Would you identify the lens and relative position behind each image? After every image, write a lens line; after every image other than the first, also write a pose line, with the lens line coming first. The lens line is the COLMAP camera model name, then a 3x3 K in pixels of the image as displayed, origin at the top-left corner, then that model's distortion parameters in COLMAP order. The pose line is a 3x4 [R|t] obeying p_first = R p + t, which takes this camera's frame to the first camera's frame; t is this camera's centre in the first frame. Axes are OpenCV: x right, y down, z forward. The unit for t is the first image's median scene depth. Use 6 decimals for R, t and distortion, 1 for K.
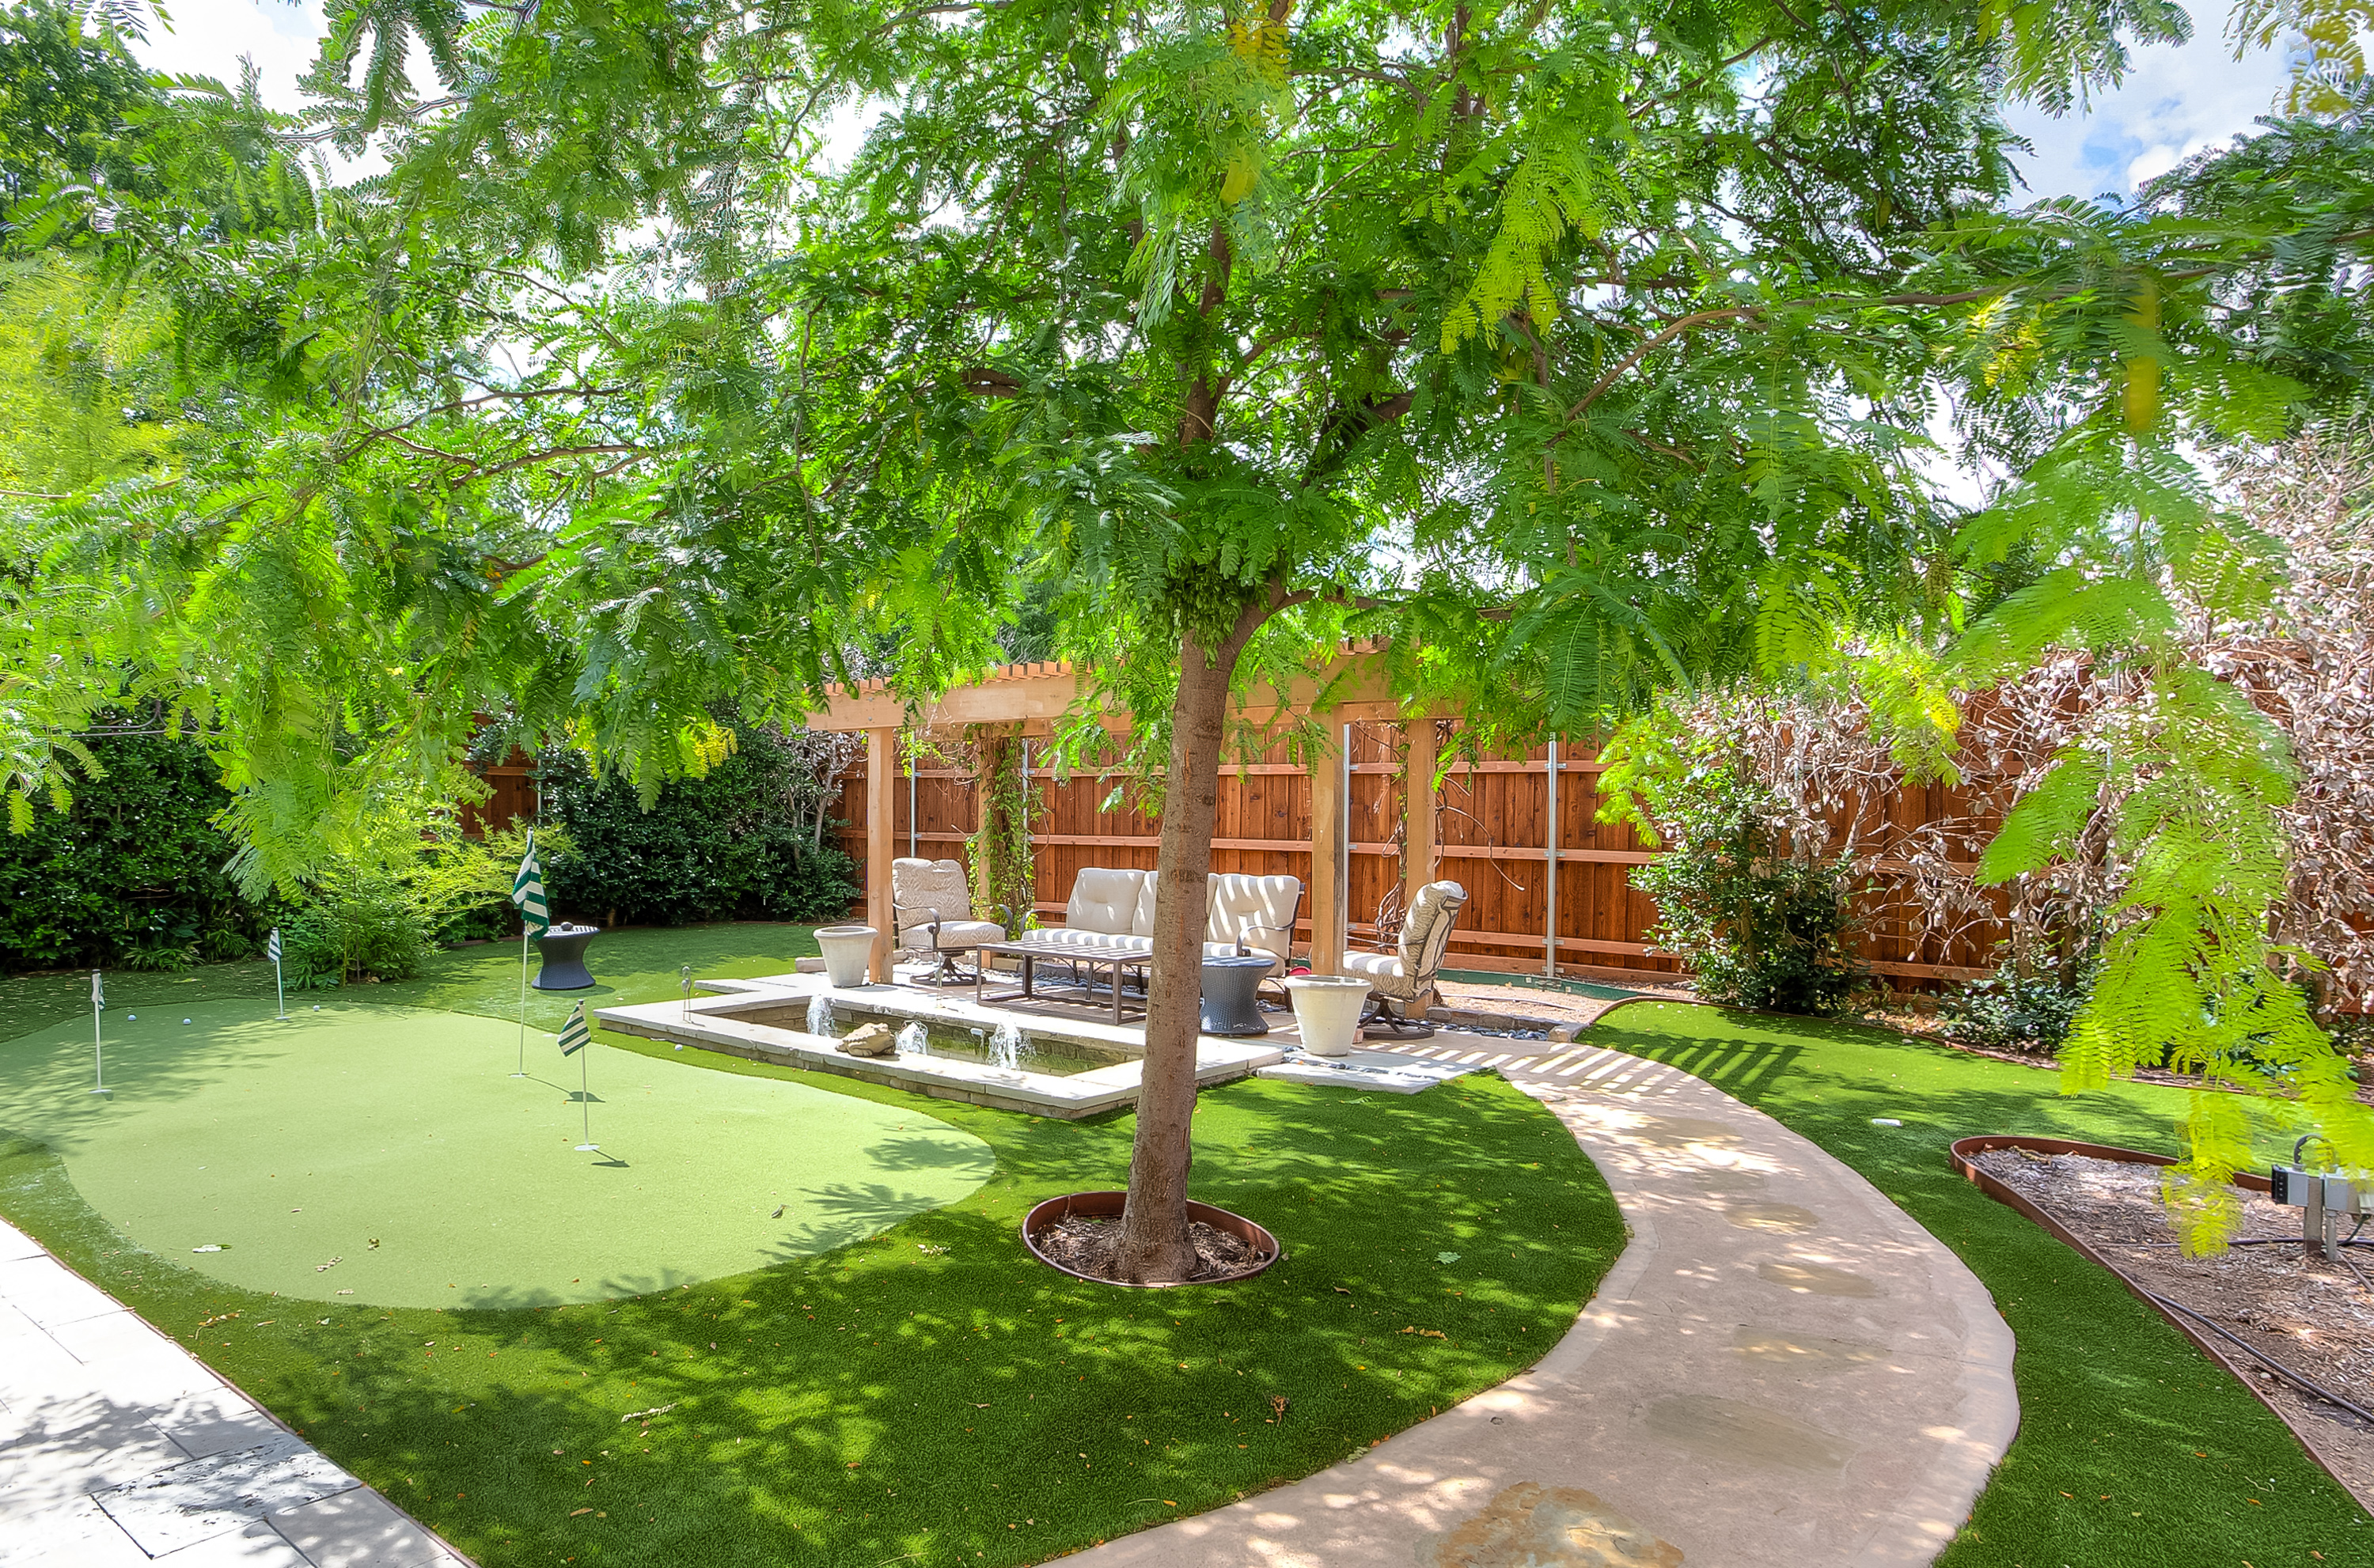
lens RADIAL K [[1311.8, 0, 1187.0], [0, 1311.8, 784.0], [0, 0, 1]] dist [0.000888, 0.000086]
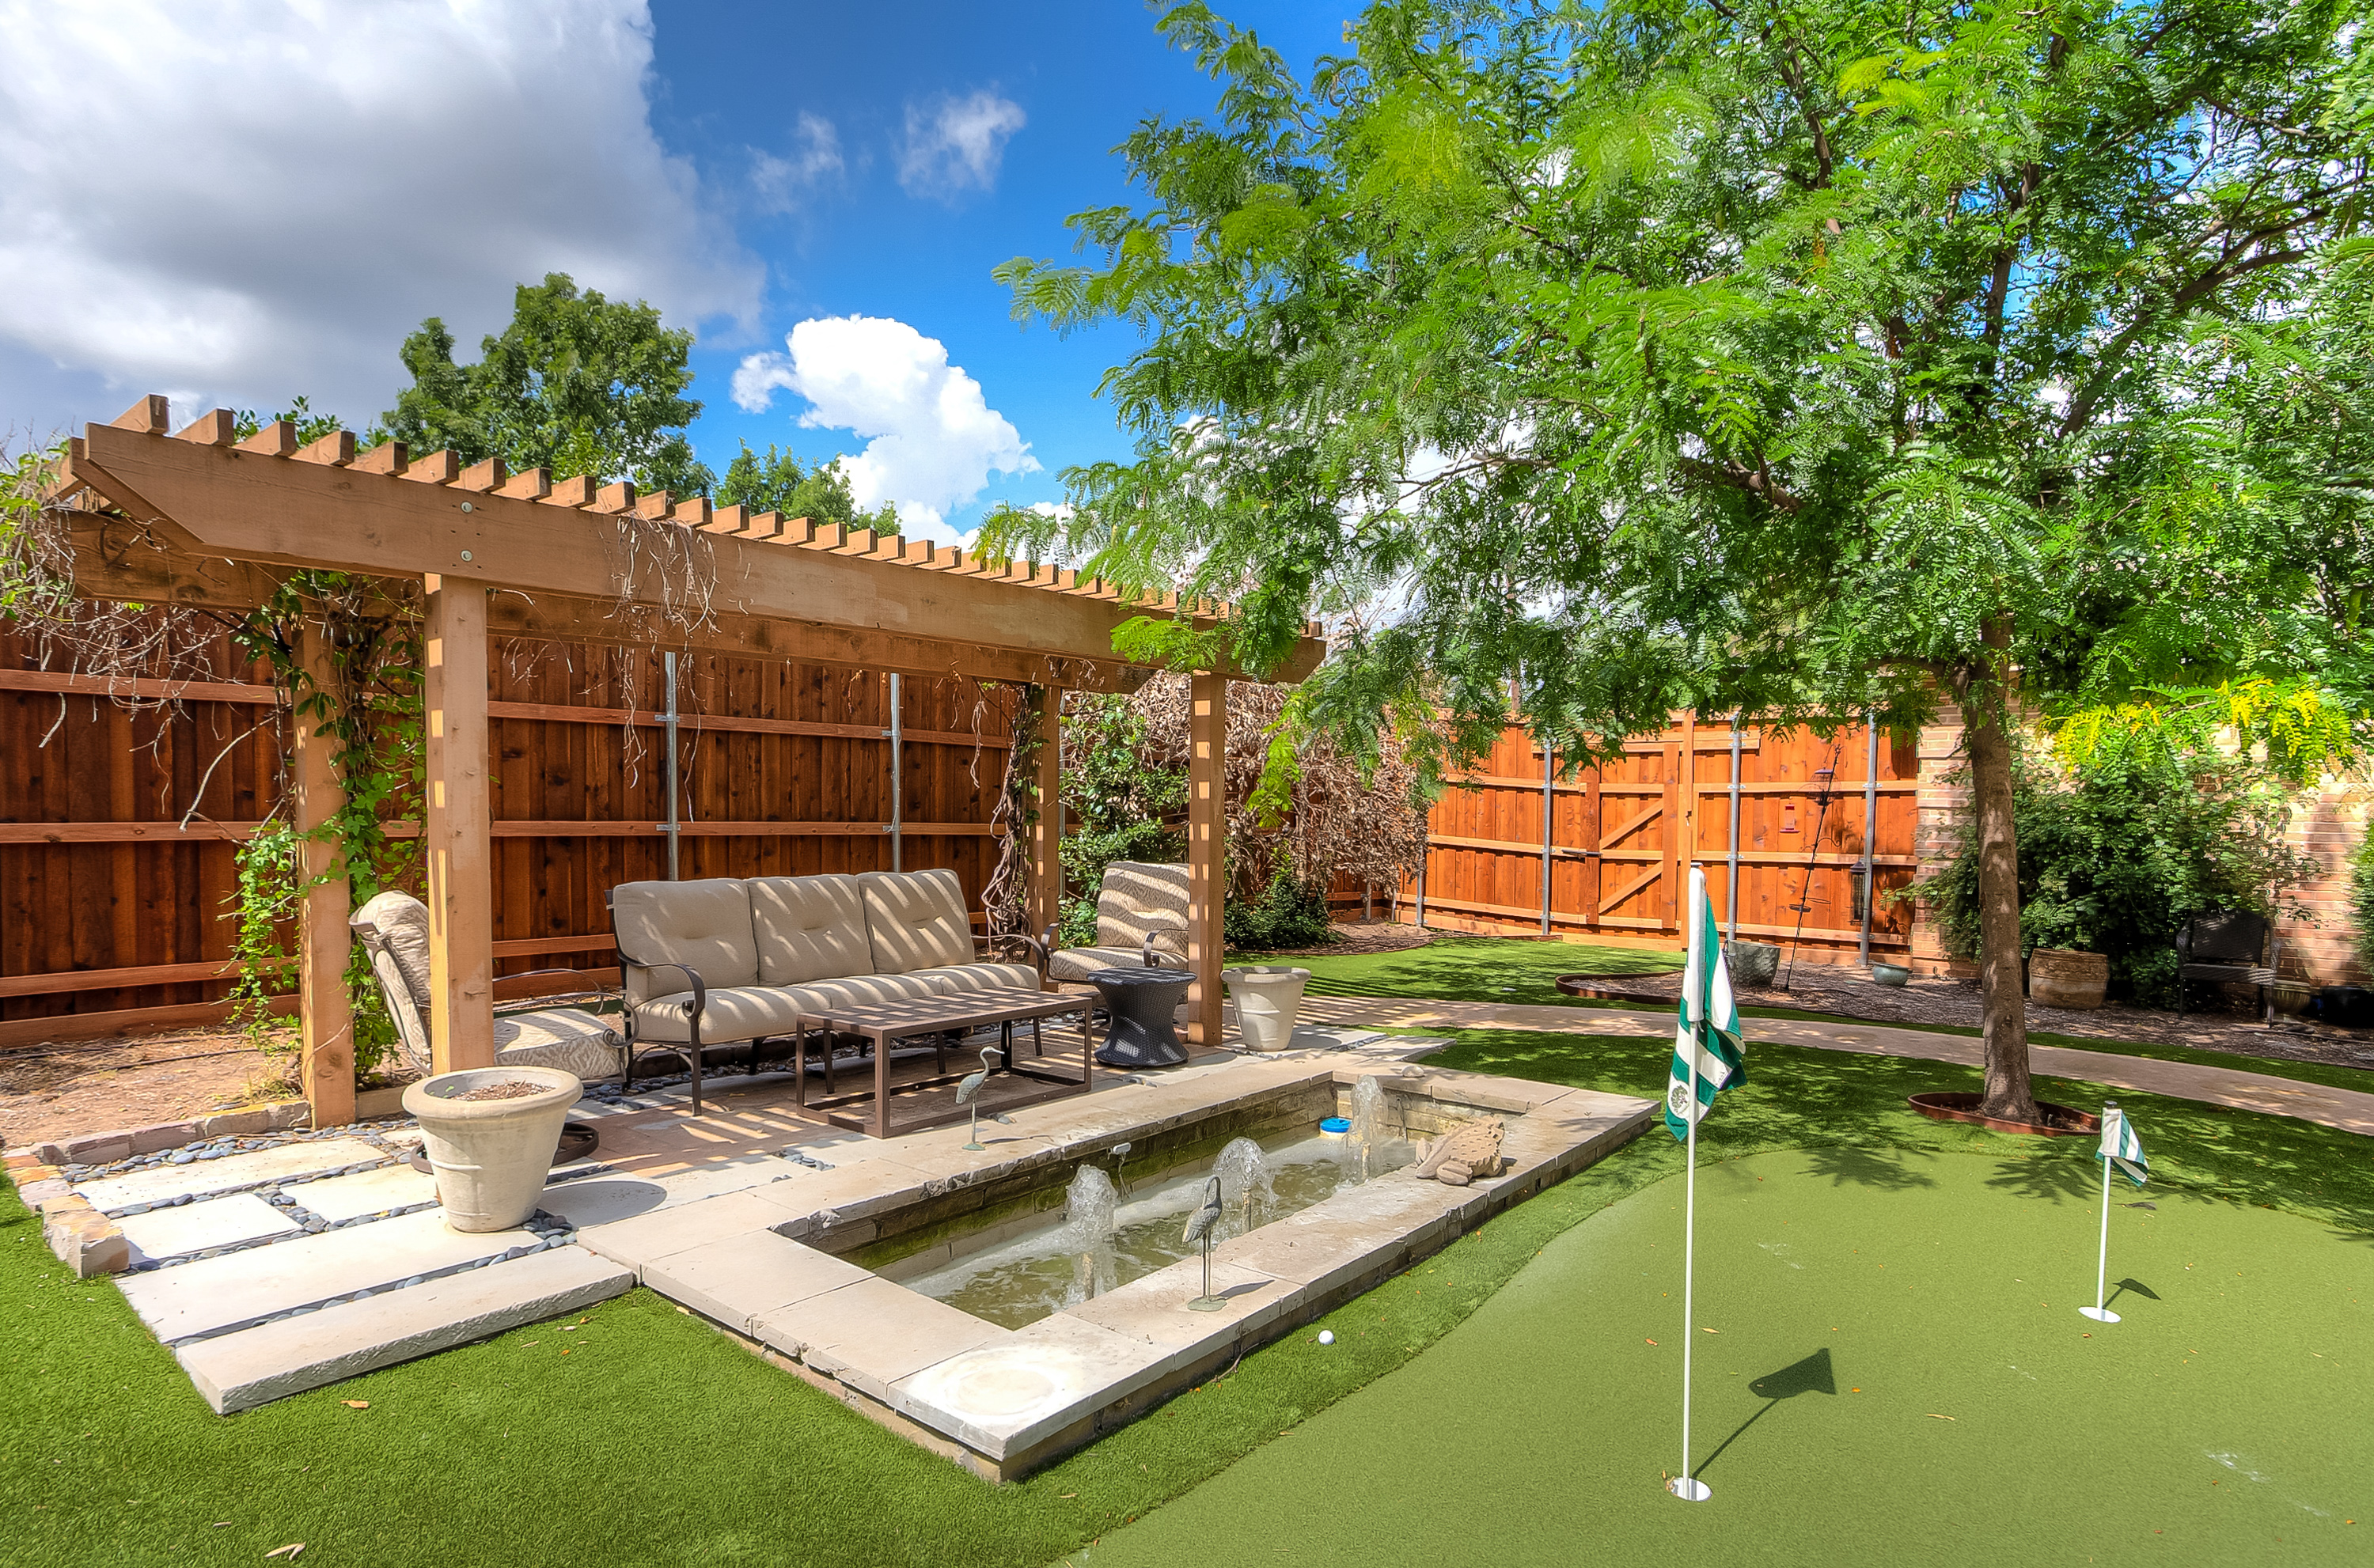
lens RADIAL K [[1274.6, 0, 1187.0], [0, 1274.6, 784.0], [0, 0, 1]] dist [-0.032272, -0.000440]
pose [[0.082801, 0.007449, 0.996538, -1.004941], [-0.033980, 0.999412, -0.004647, 0.031985], [-0.995987, -0.033478, 0.083005, 1.273903]]
